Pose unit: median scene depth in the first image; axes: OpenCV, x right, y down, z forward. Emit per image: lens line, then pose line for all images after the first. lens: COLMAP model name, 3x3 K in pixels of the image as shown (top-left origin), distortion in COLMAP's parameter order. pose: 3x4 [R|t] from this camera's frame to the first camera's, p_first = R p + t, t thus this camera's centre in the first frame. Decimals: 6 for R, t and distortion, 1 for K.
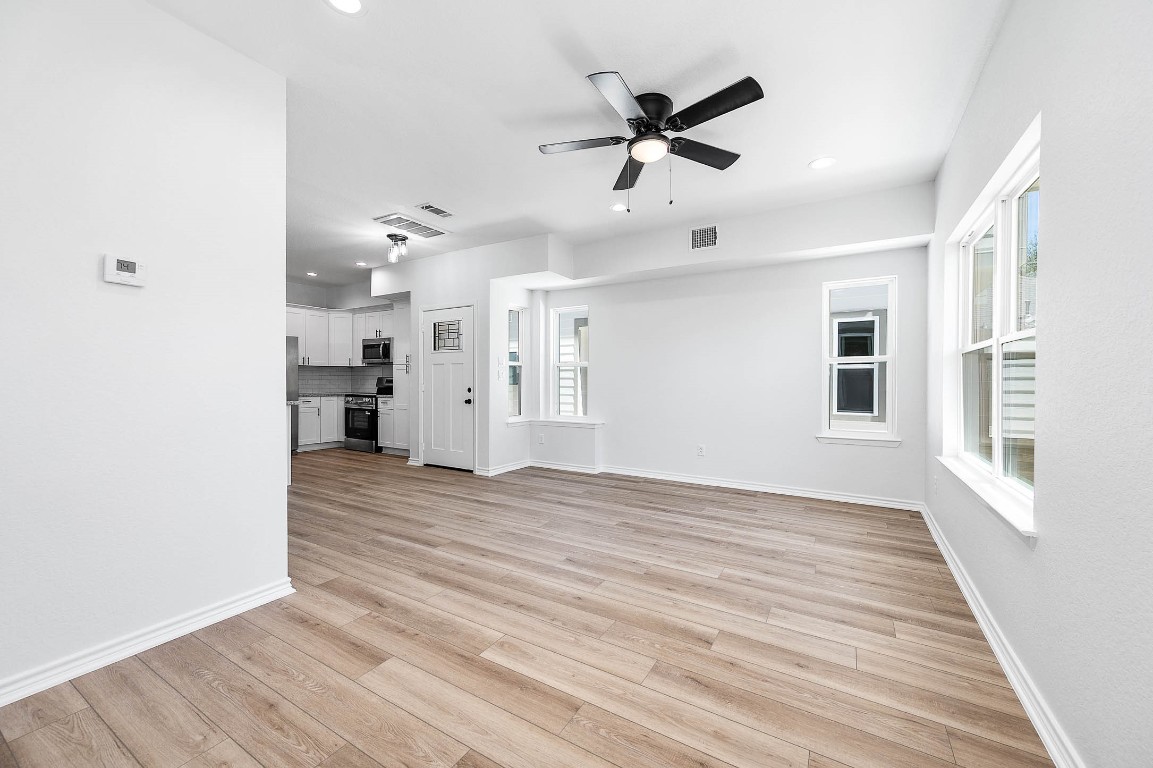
lens RADIAL K [[453.0, 0, 580.1], [0, 453.0, 380.3], [0, 0, 1]] dist [0.010586, 0.001069]
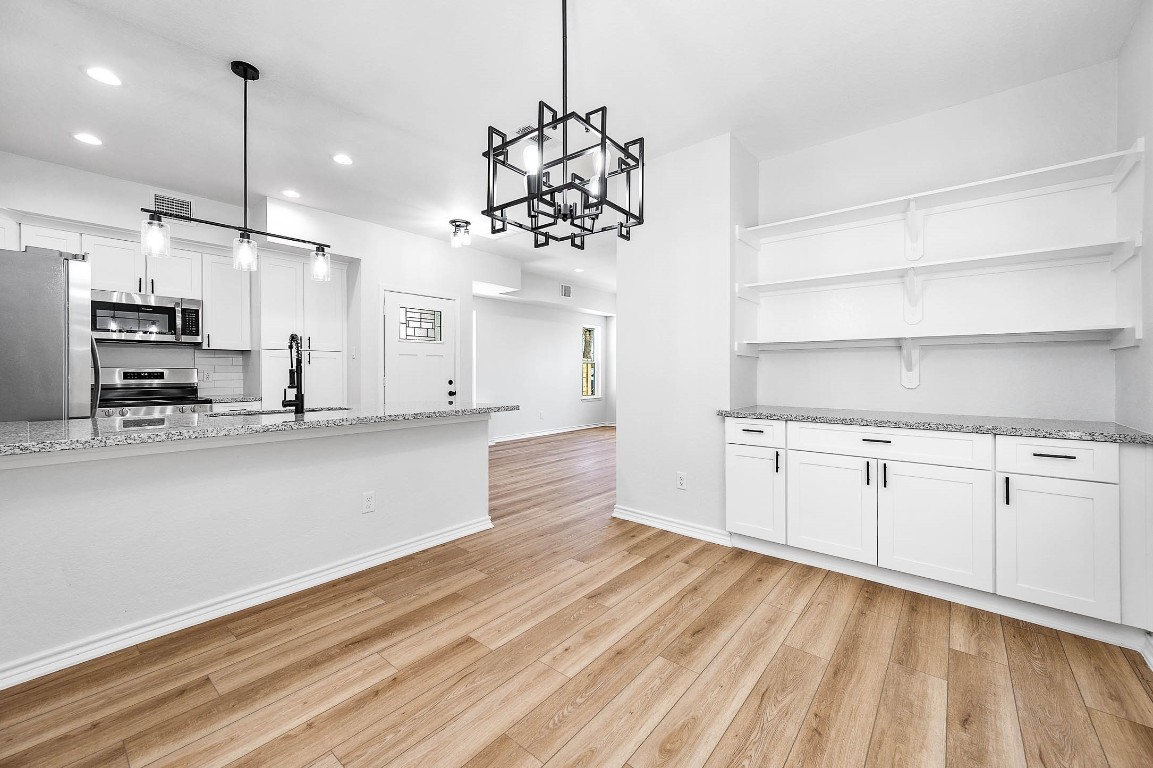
lens RADIAL K [[453.0, 0, 579.0], [0, 453.0, 370.8], [0, 0, 1]] dist [0.010586, 0.001069]
pose [[0.153287, 0.001354, 0.988181, -1.674239], [0.001924, 0.999997, -0.001668, -0.002277], [-0.988180, 0.002157, 0.153283, 0.779103]]
